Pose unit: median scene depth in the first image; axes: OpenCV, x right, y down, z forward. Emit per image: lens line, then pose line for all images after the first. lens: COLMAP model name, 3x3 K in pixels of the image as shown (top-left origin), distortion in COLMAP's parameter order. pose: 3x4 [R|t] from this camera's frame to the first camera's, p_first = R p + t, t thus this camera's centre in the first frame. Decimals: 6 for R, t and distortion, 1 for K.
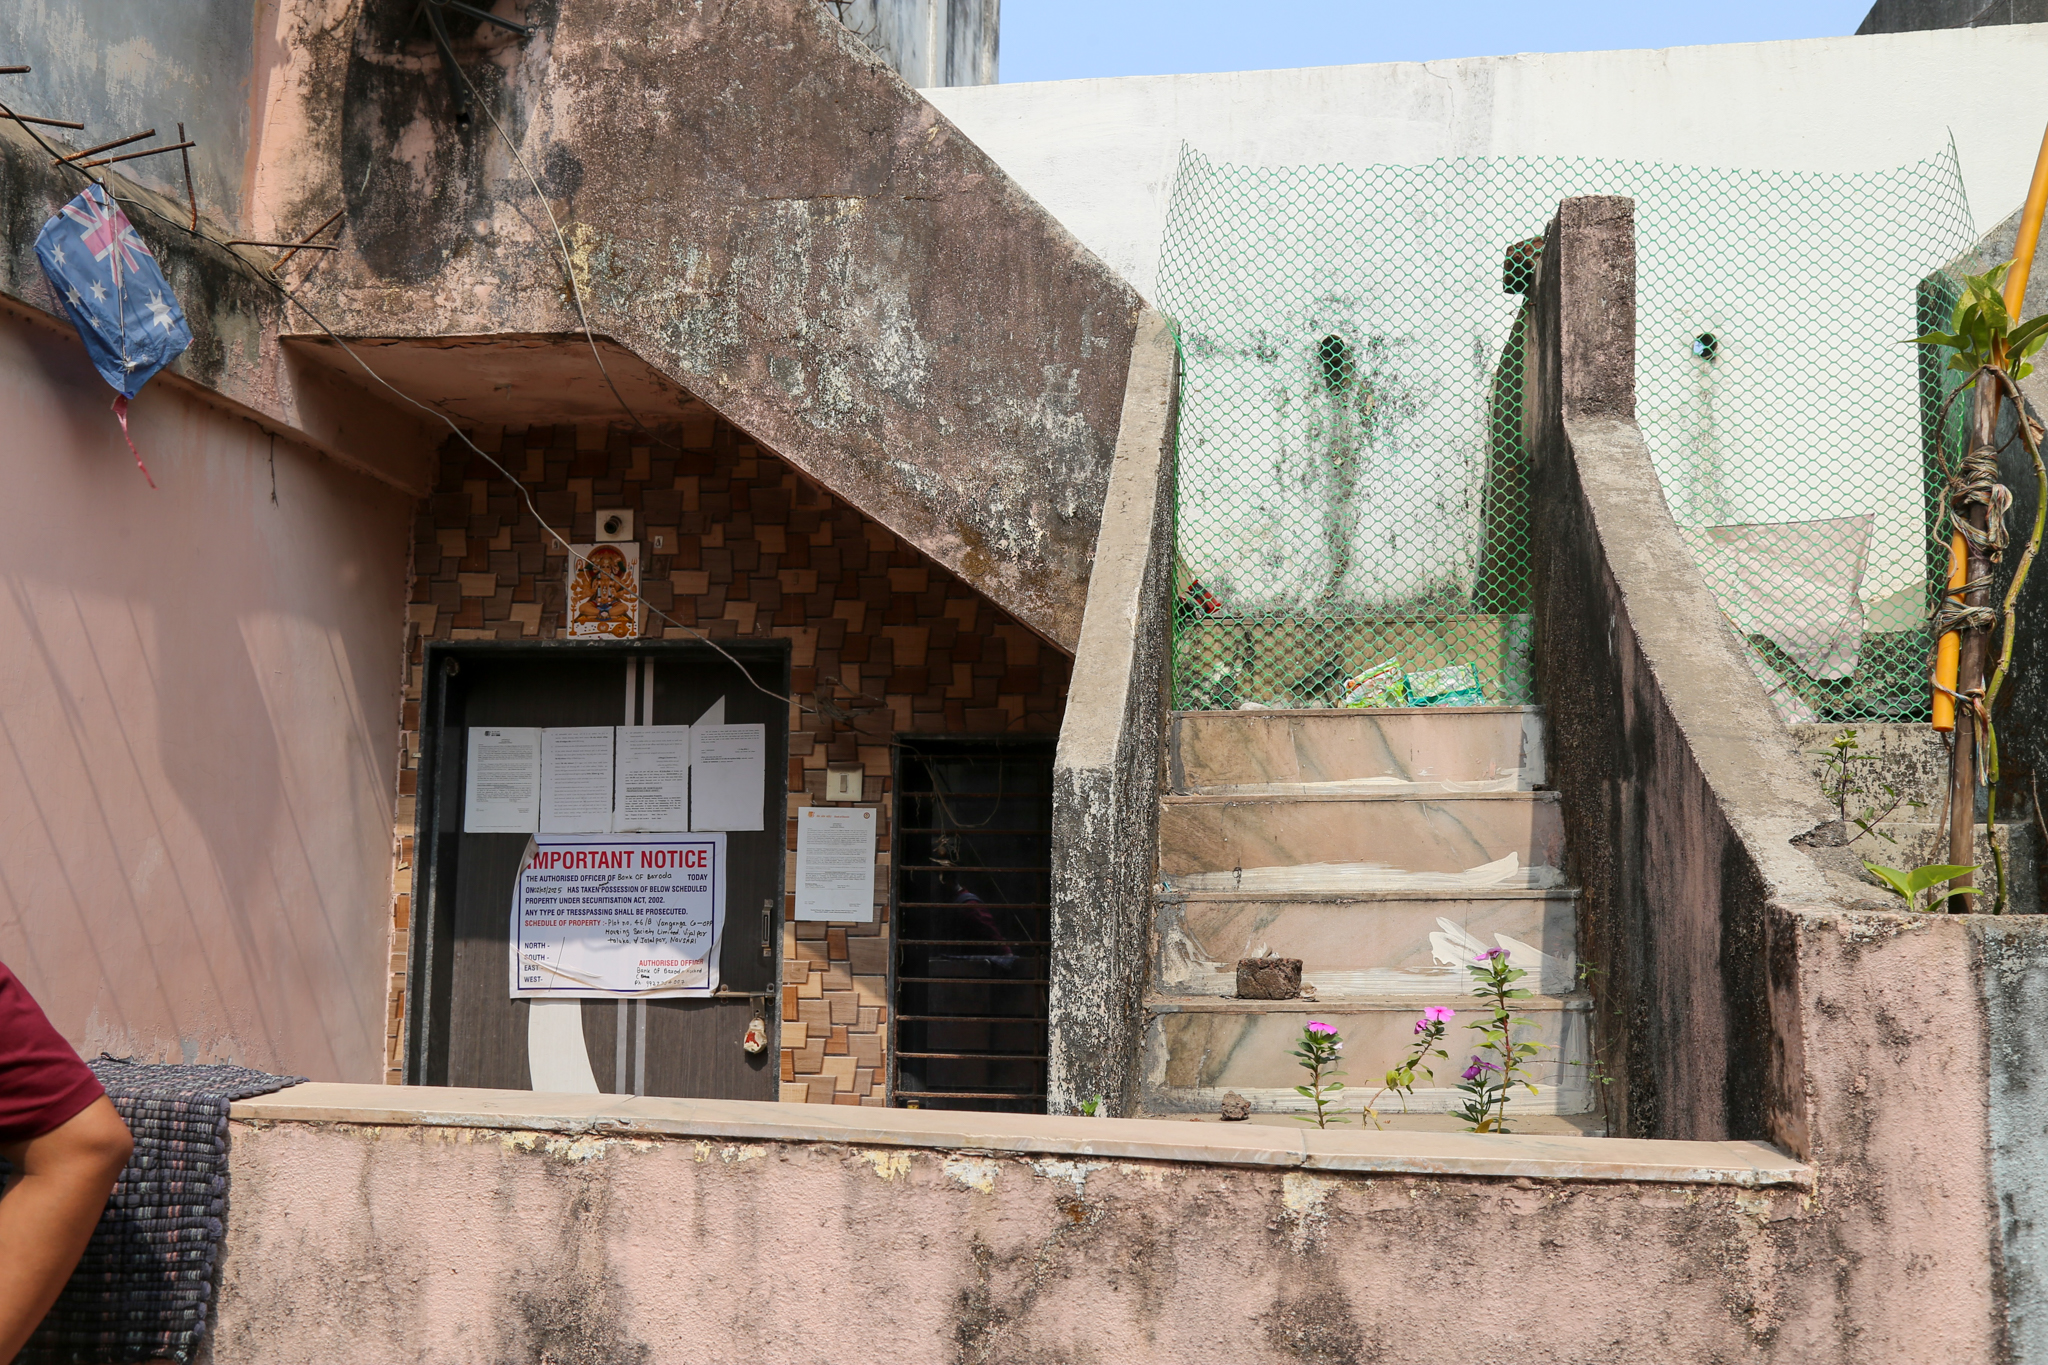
lens RADIAL K [[1891.7, 0, 1023.7], [0, 1891.7, 704.7], [0, 0, 1]] dist [-0.039038, 0.119995]
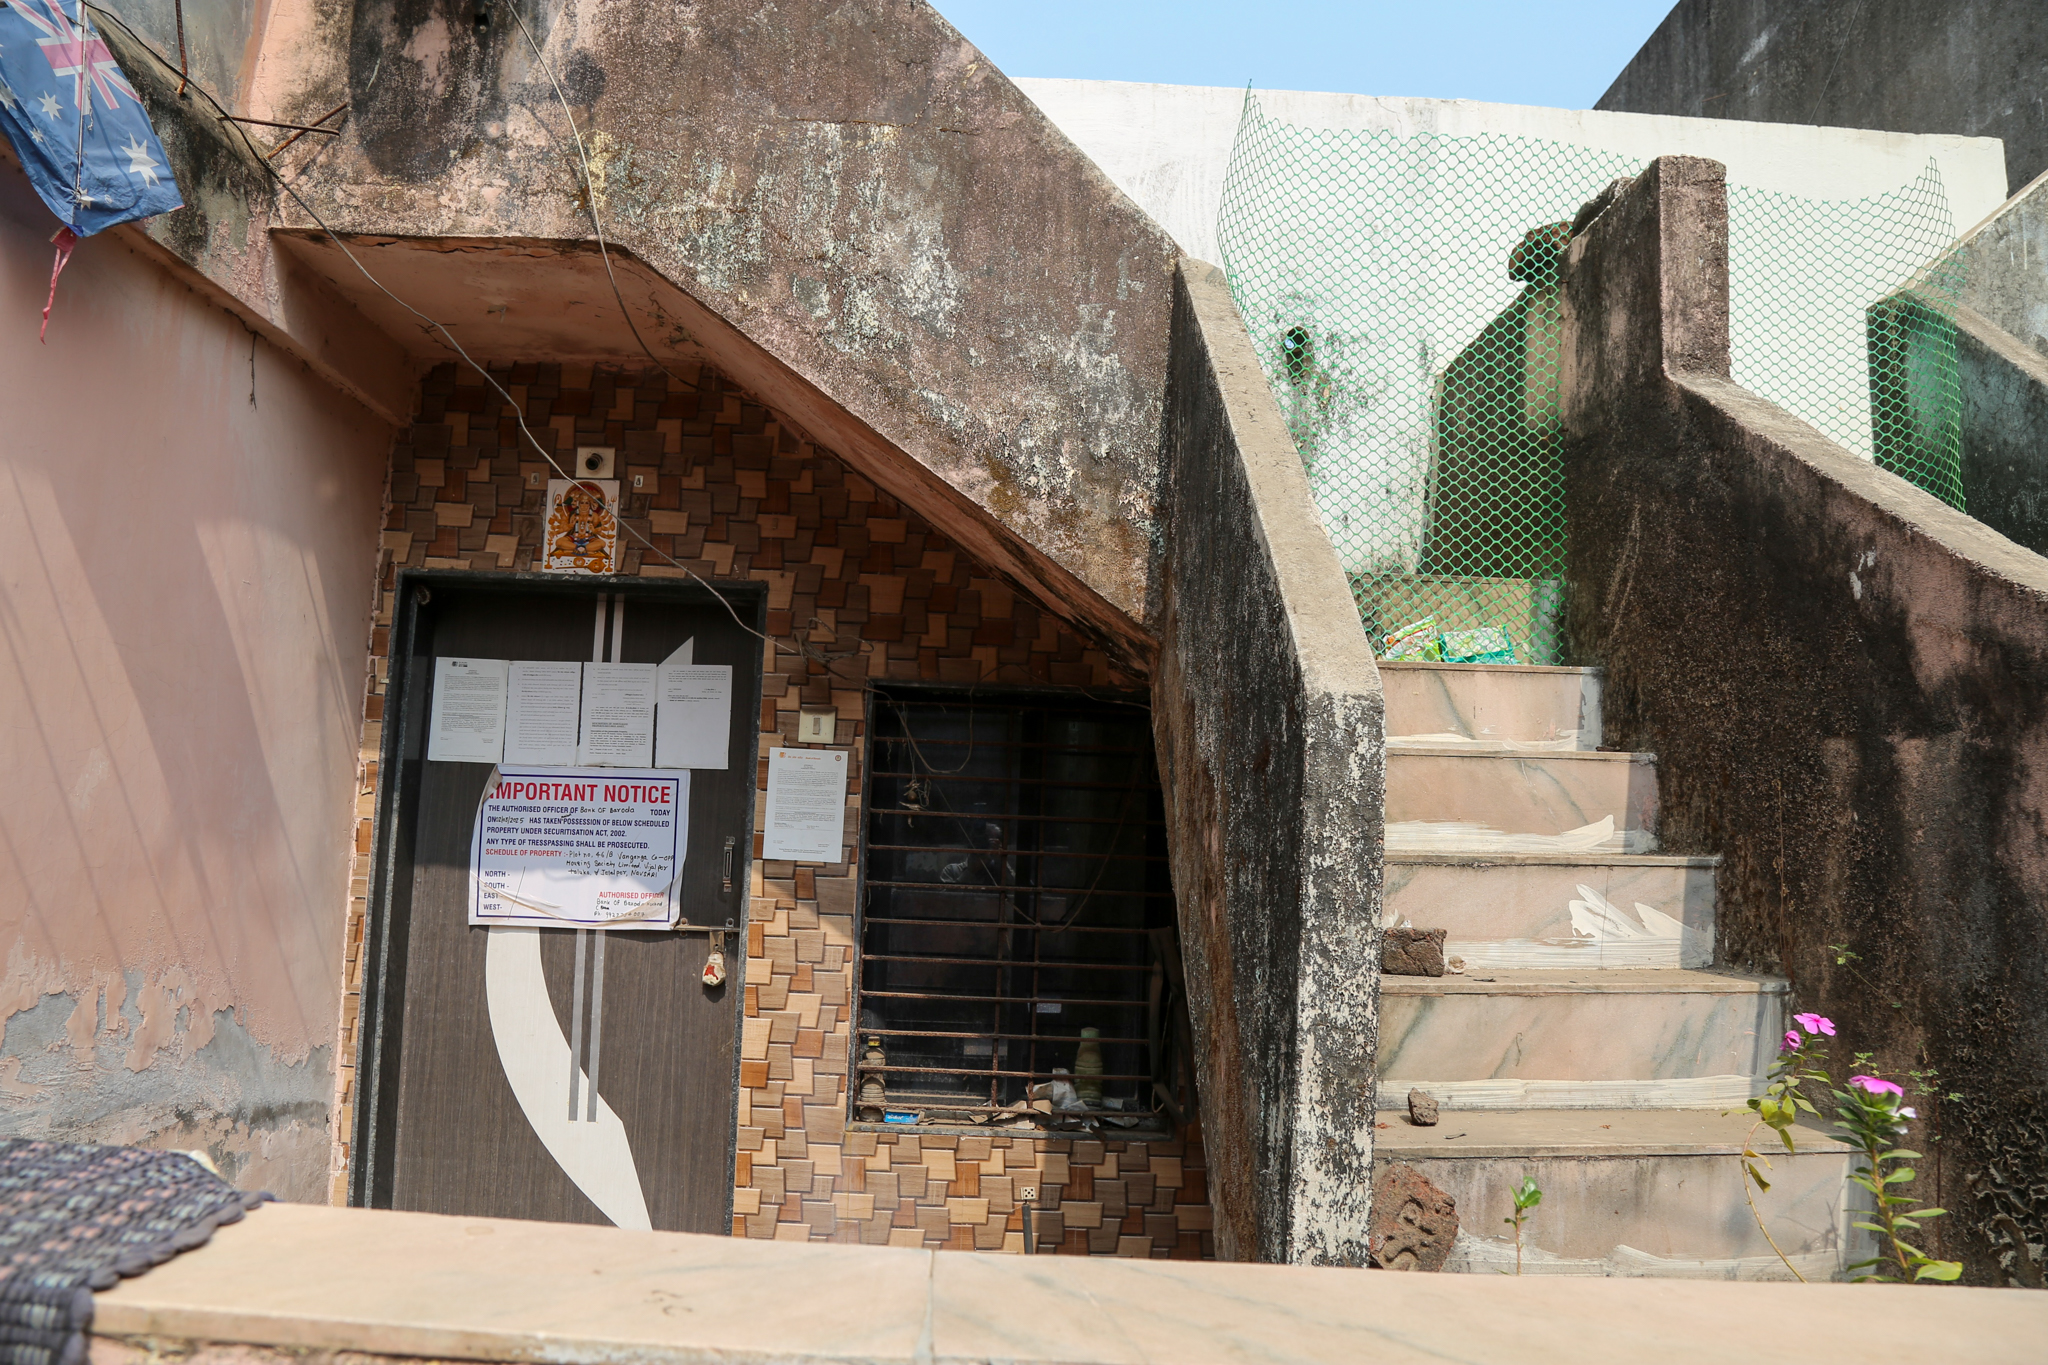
lens RADIAL K [[1409.5, 0, 1036.5], [0, 1409.5, 695.6], [0, 0, 1]] dist [-0.127106, 0.073855]
pose [[0.988015, 0.043244, 0.148174, -0.105026], [-0.043680, 0.999046, -0.000308, 0.023712], [-0.148045, -0.006168, 0.988961, 0.272292]]
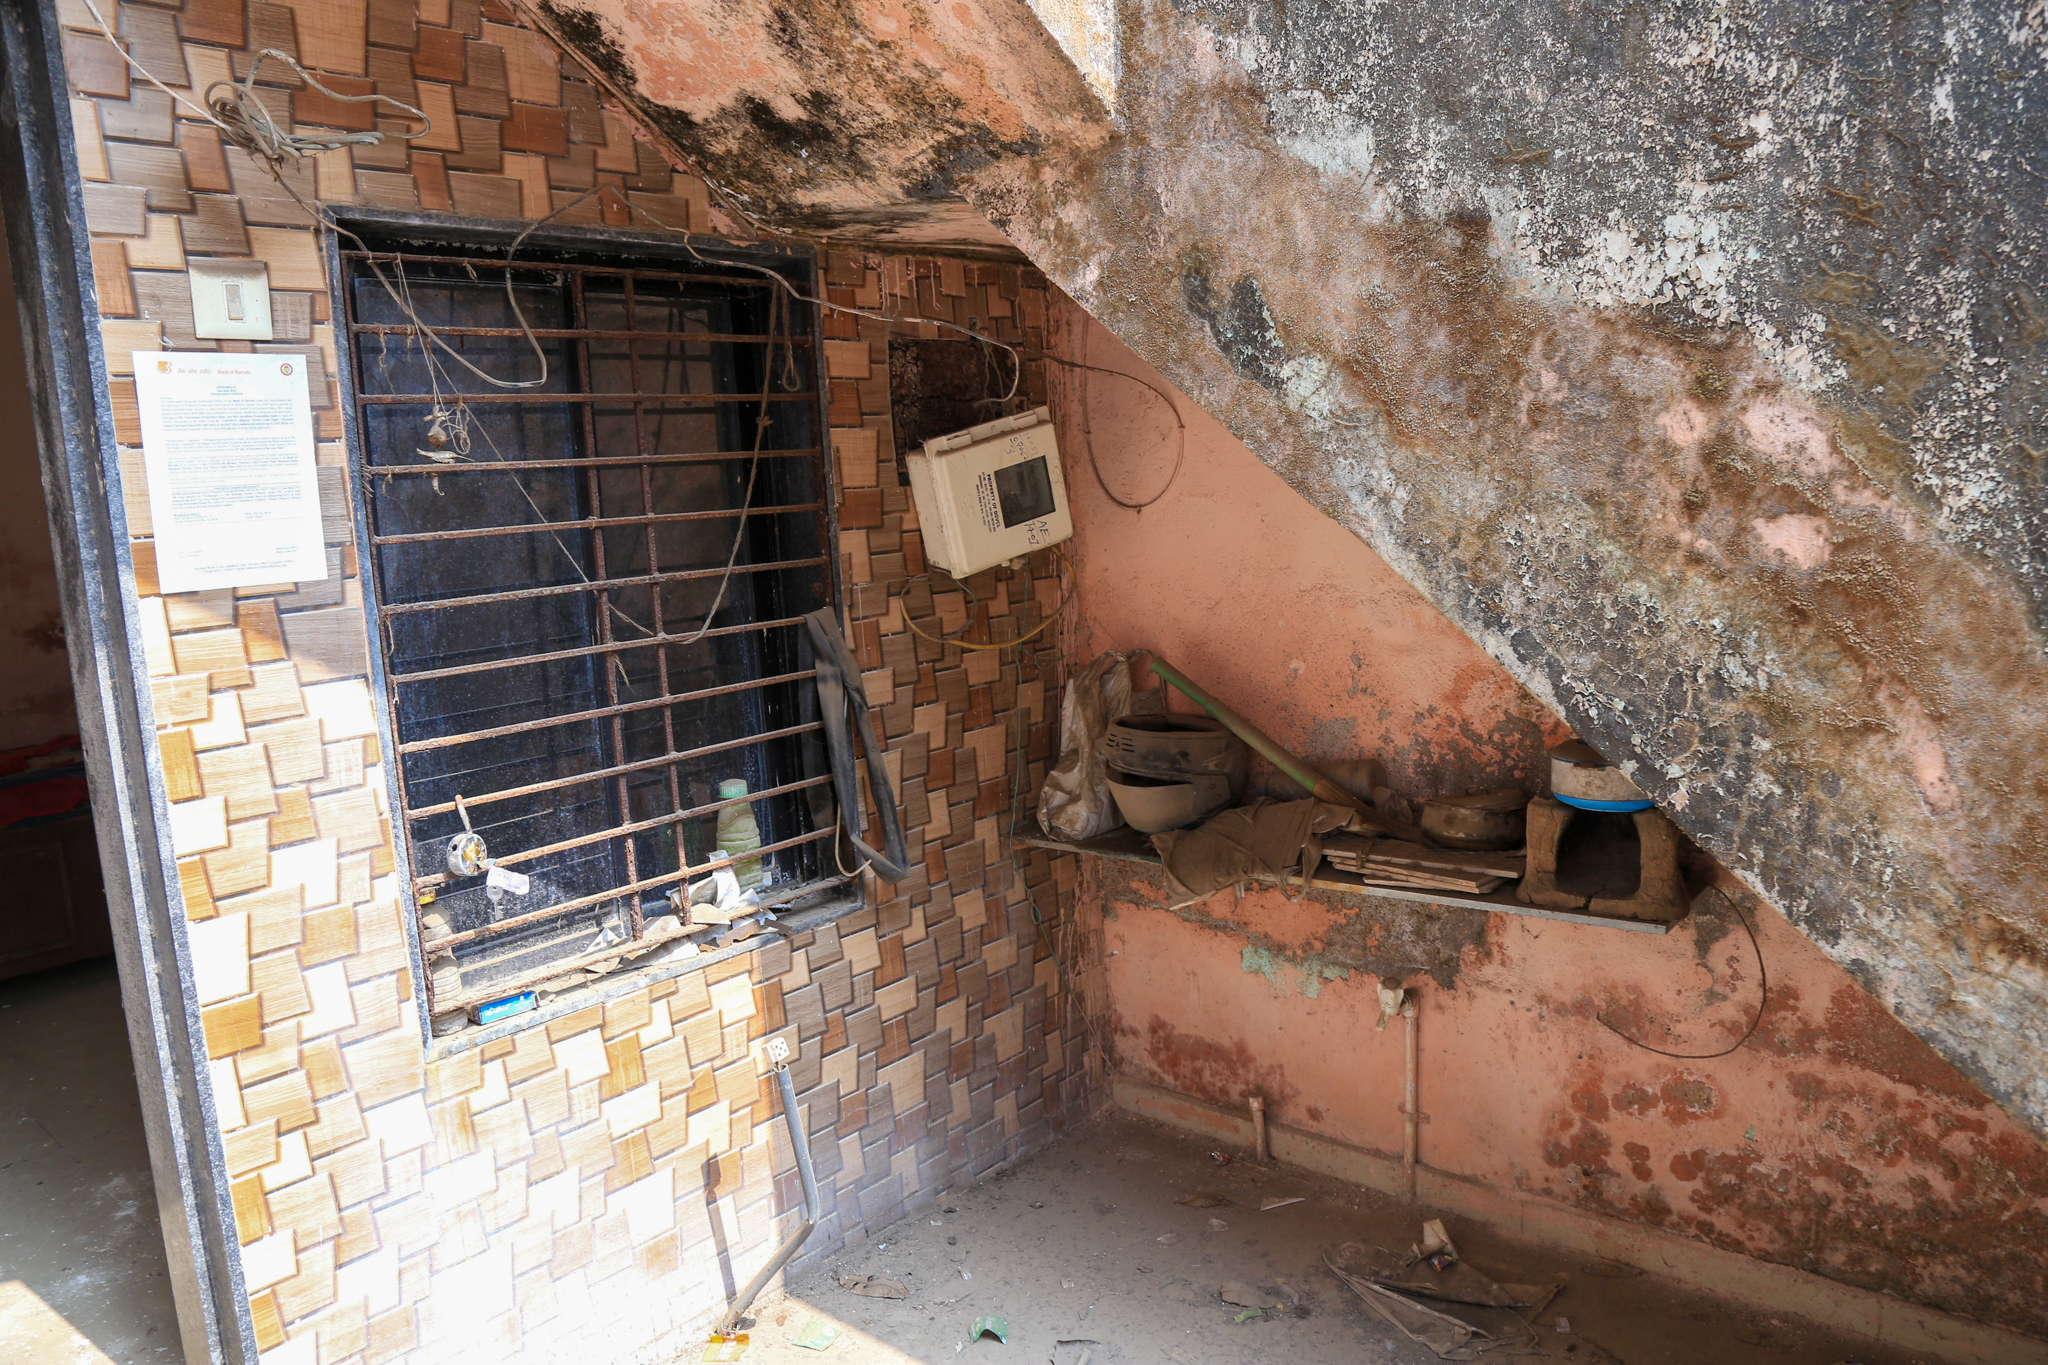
lens RADIAL K [[1415.6, 0, 1019.3], [0, 1415.6, 691.9], [0, 0, 1]] dist [-0.126453, 0.068416]
pose [[0.542461, -0.166614, 0.823393, -0.332650], [-0.025018, 0.976496, 0.214077, 0.068948], [-0.839708, -0.136728, 0.525543, 0.735011]]
